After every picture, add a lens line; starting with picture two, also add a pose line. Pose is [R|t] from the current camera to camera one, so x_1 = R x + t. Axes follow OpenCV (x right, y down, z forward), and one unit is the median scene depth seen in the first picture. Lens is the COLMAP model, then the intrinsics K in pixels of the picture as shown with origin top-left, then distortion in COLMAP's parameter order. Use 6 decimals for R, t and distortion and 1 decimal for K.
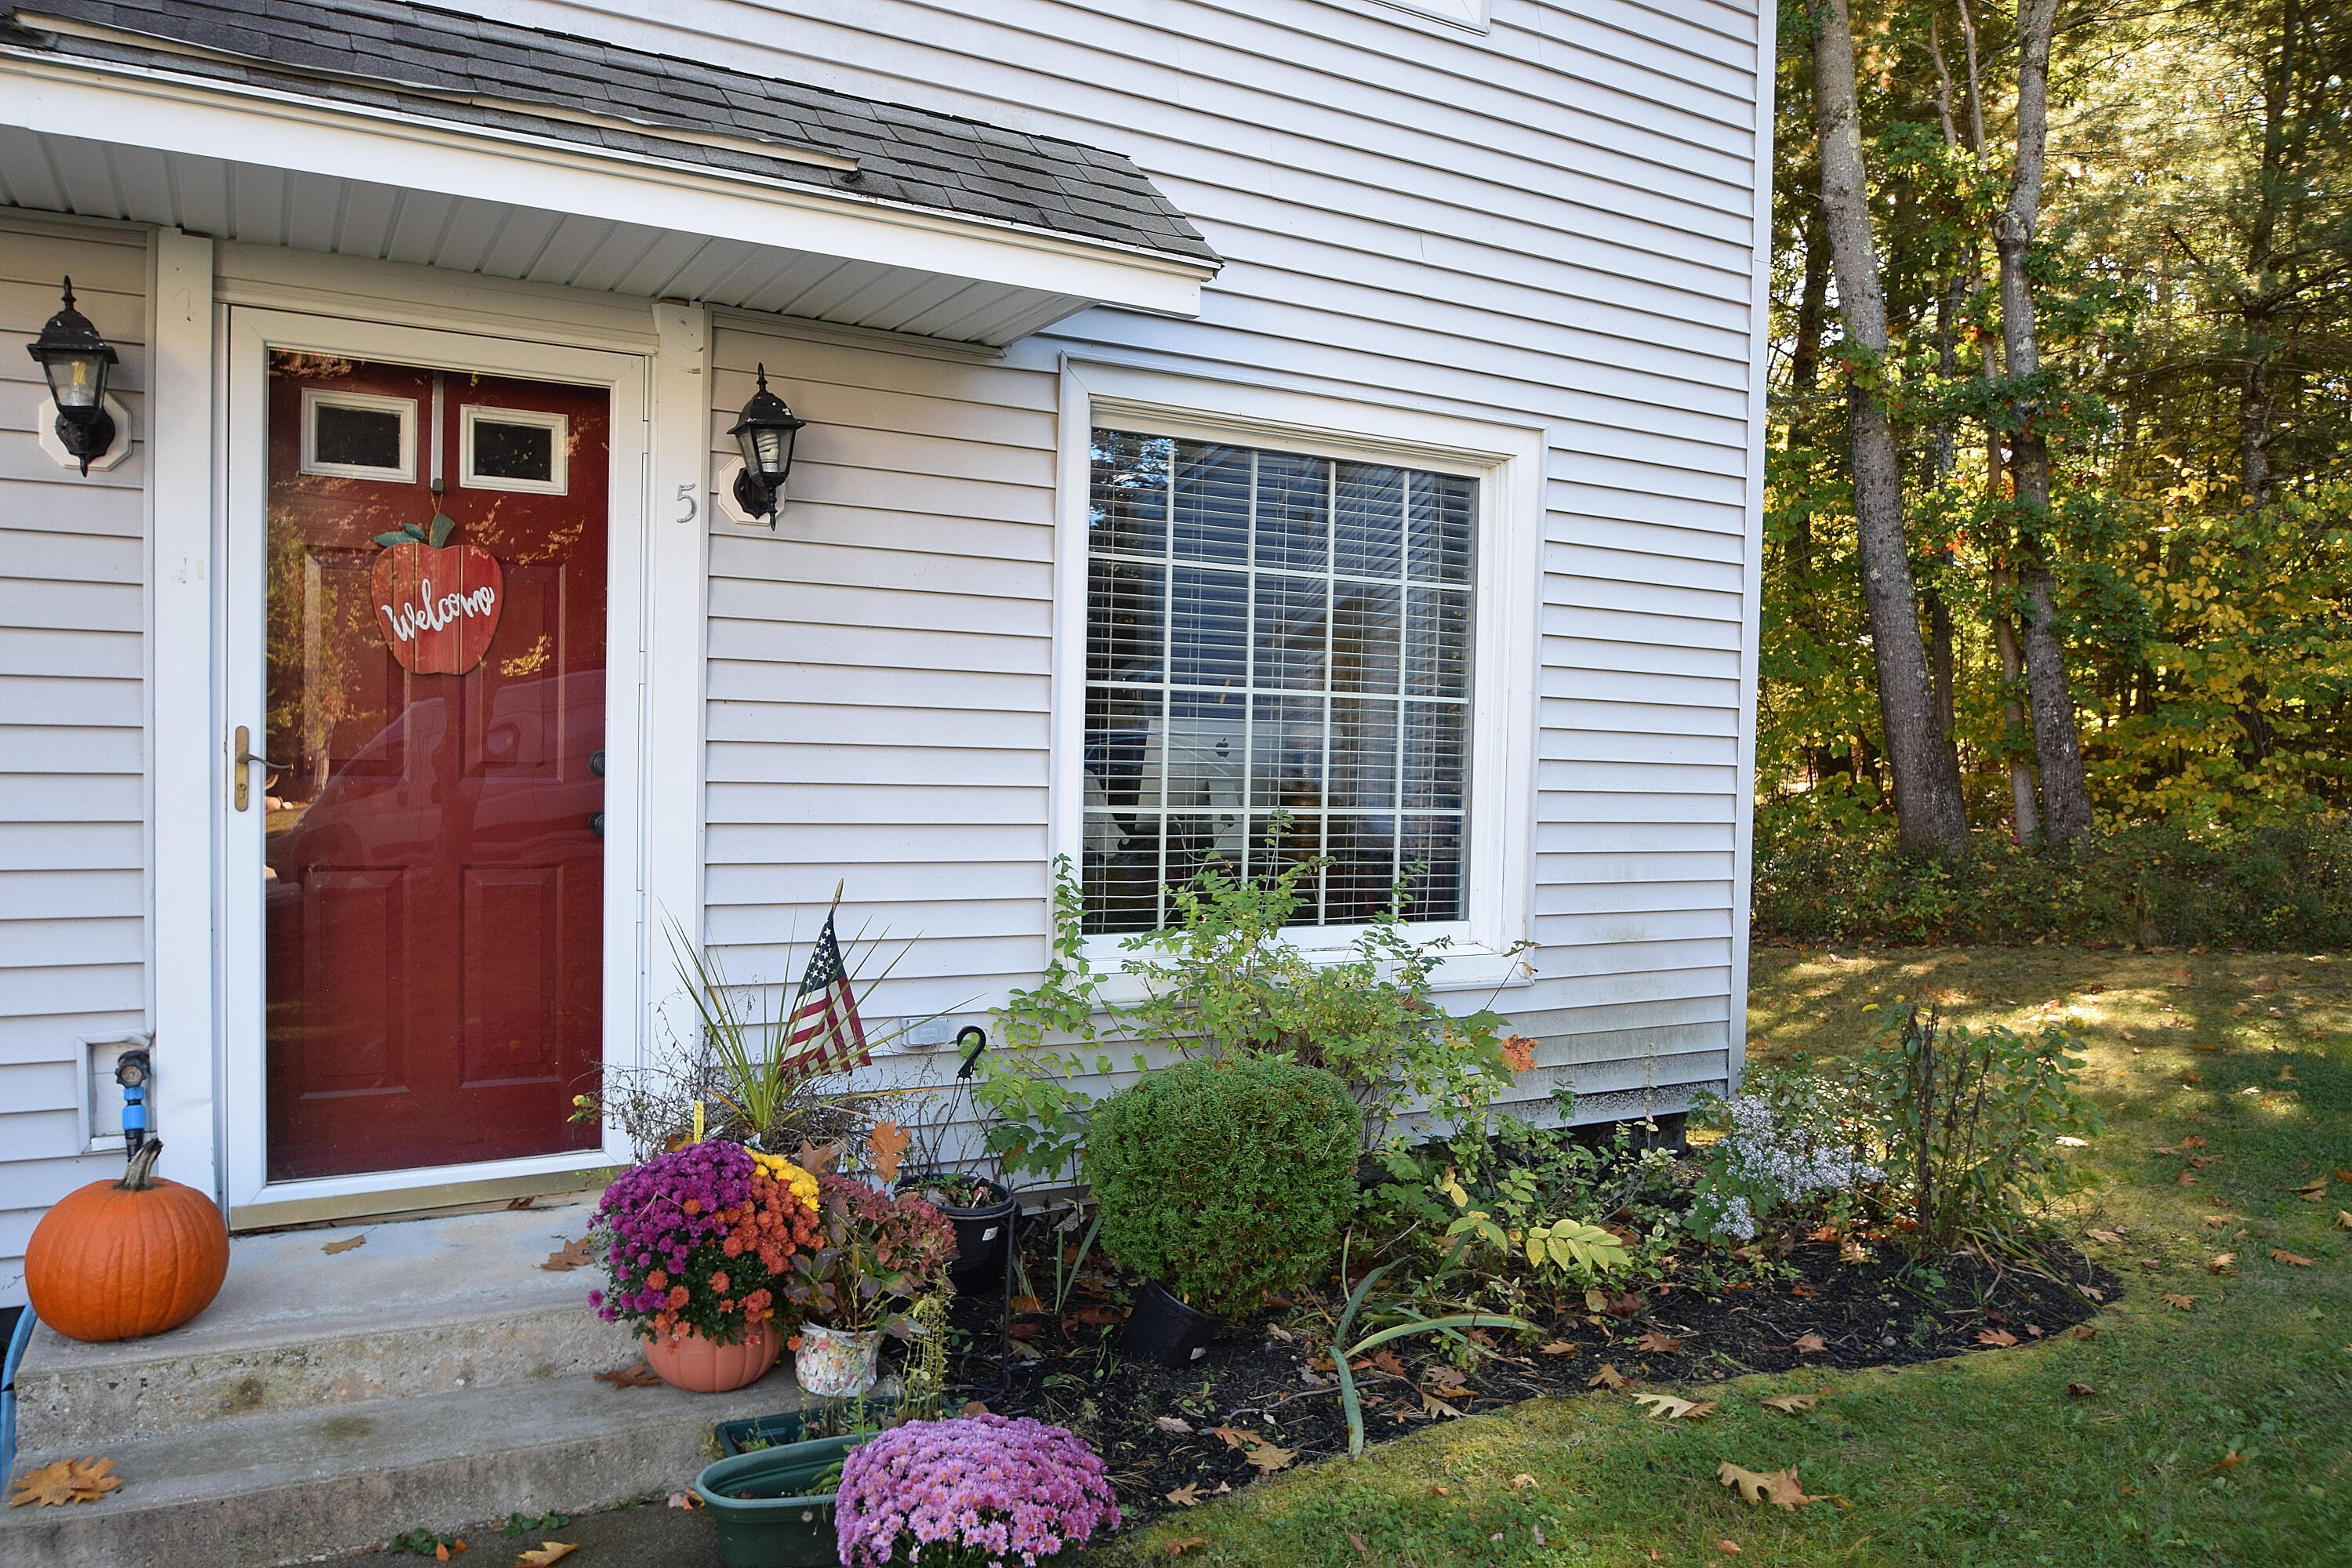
lens RADIAL K [[1654.5, 0, 1174.6], [0, 1654.5, 808.7], [0, 0, 1]] dist [-0.048859, 0.003042]
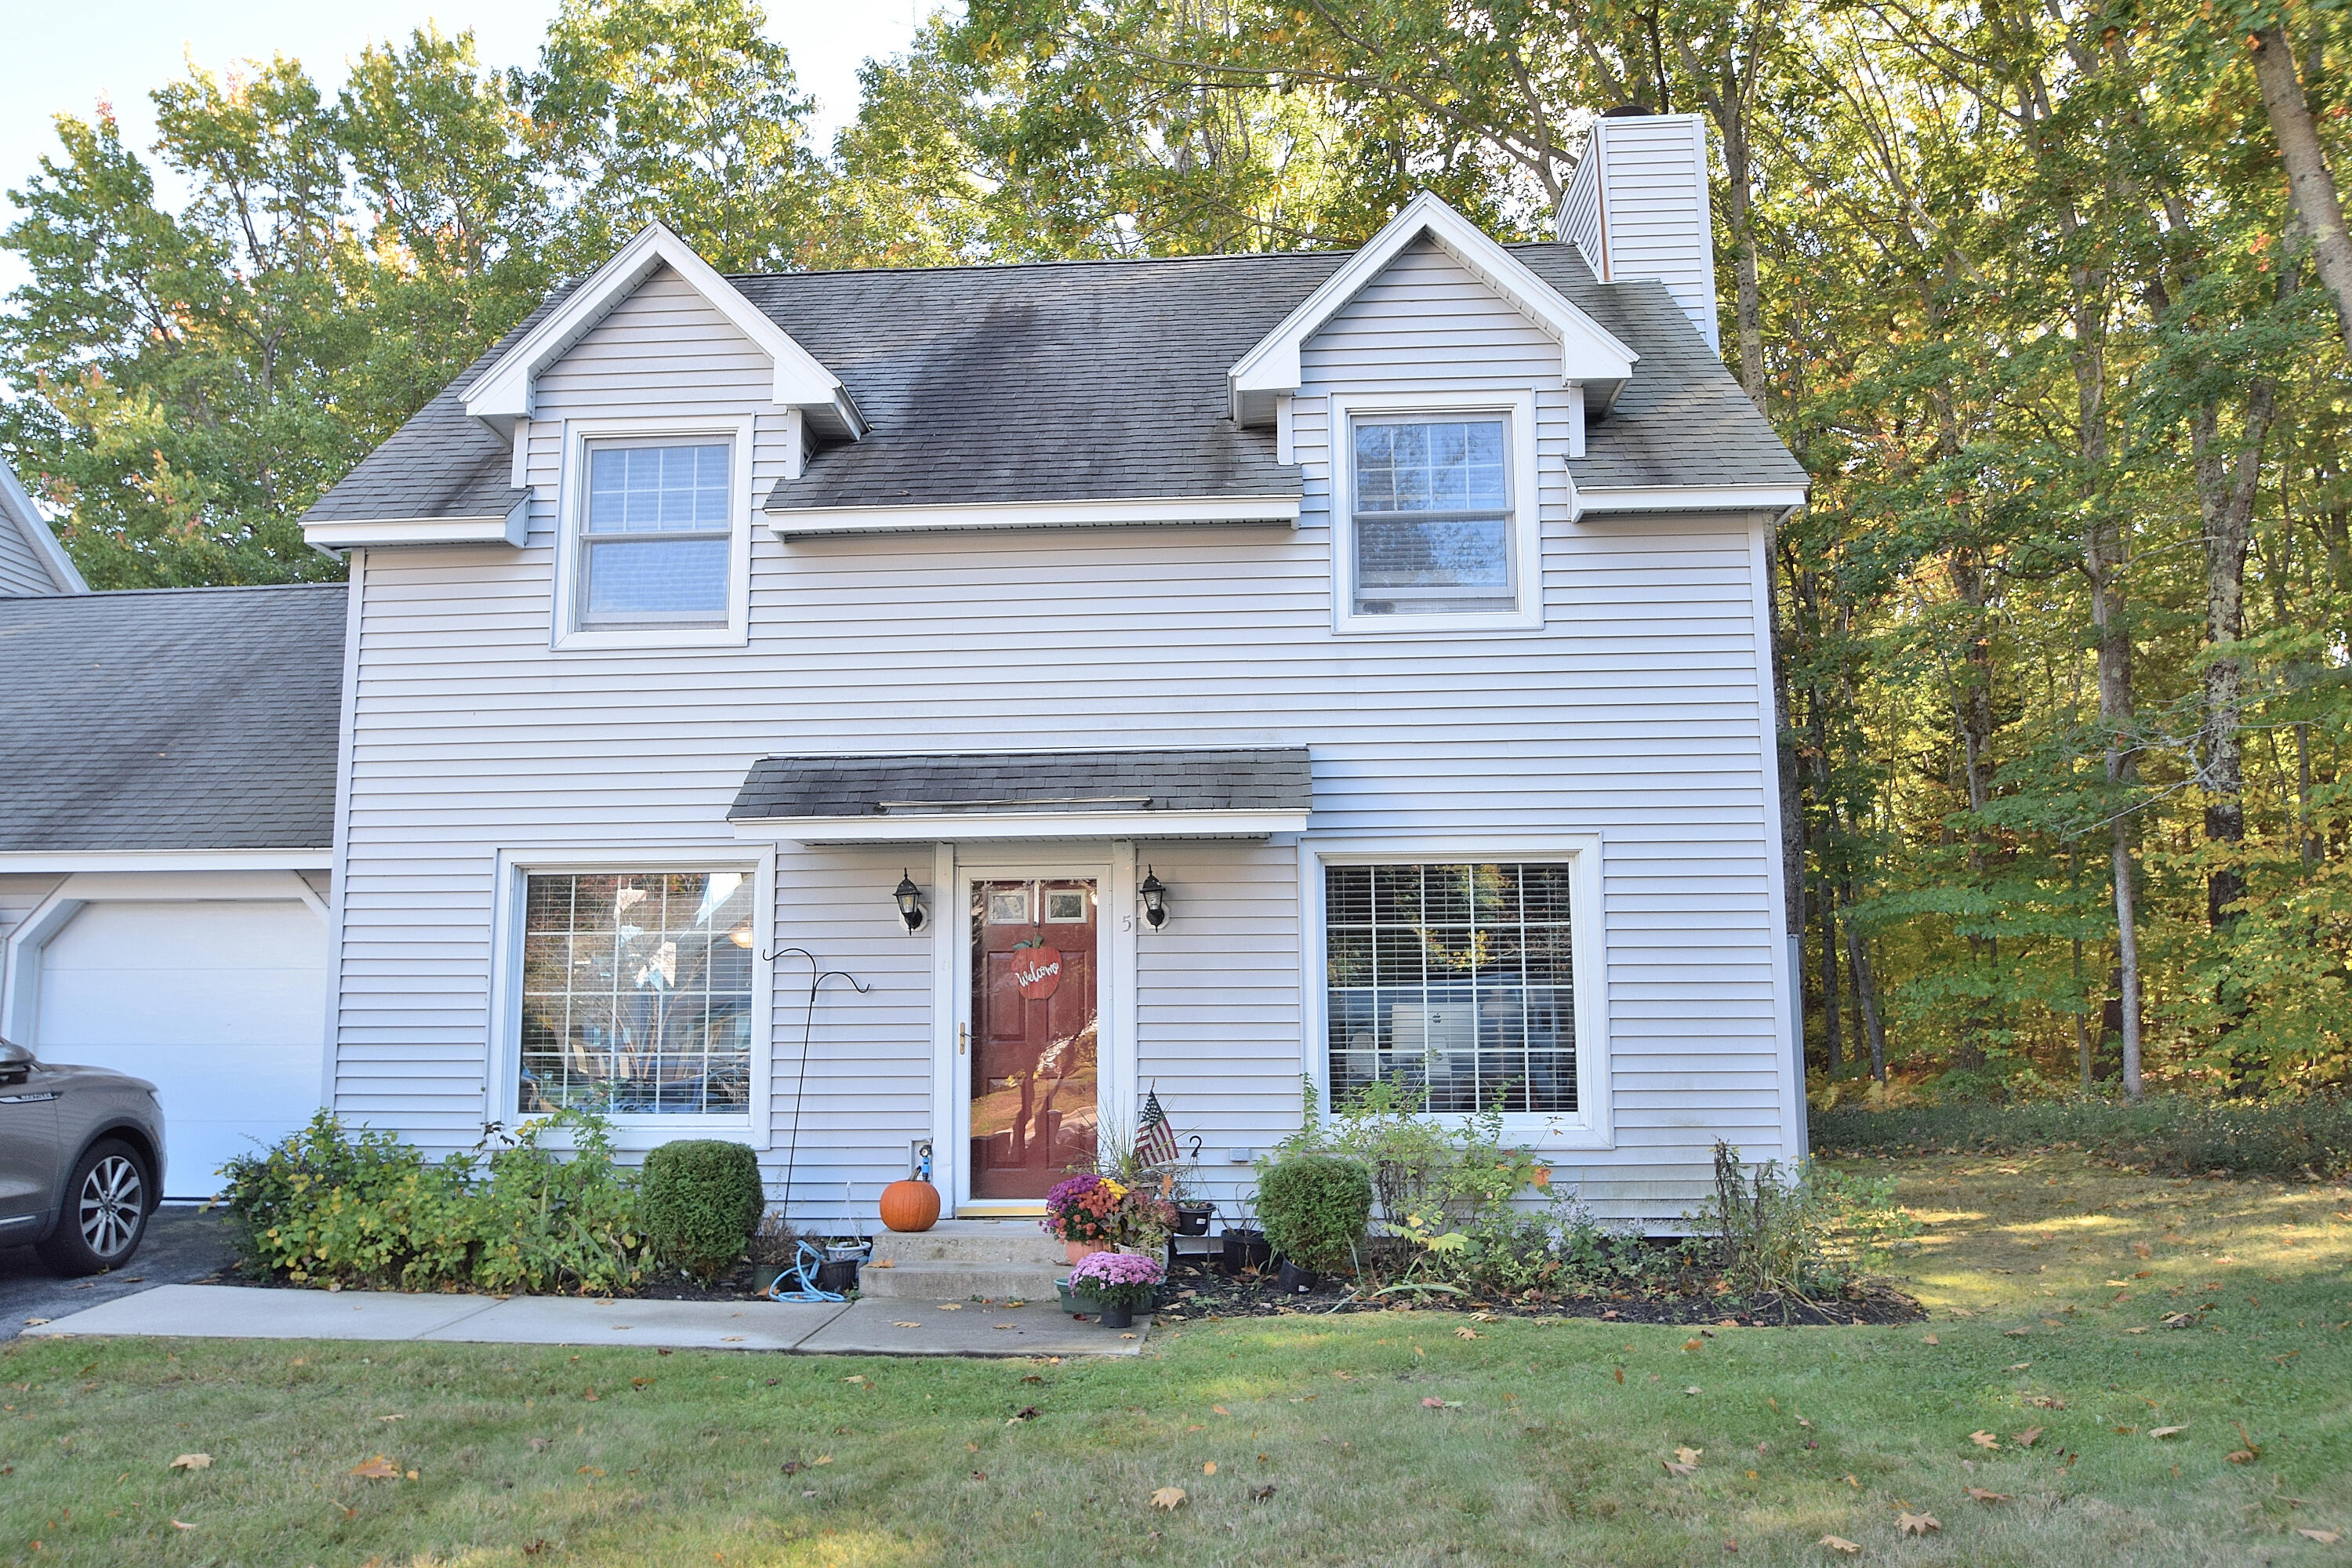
lens RADIAL K [[1654.5, 0, 1174.6], [0, 1654.5, 808.7], [0, 0, 1]] dist [-0.048859, 0.003042]
pose [[0.849843, -0.097573, -0.517924, 1.011186], [0.008525, 0.985129, -0.171602, 0.062886], [0.526966, 0.141420, 0.838038, -0.992892]]
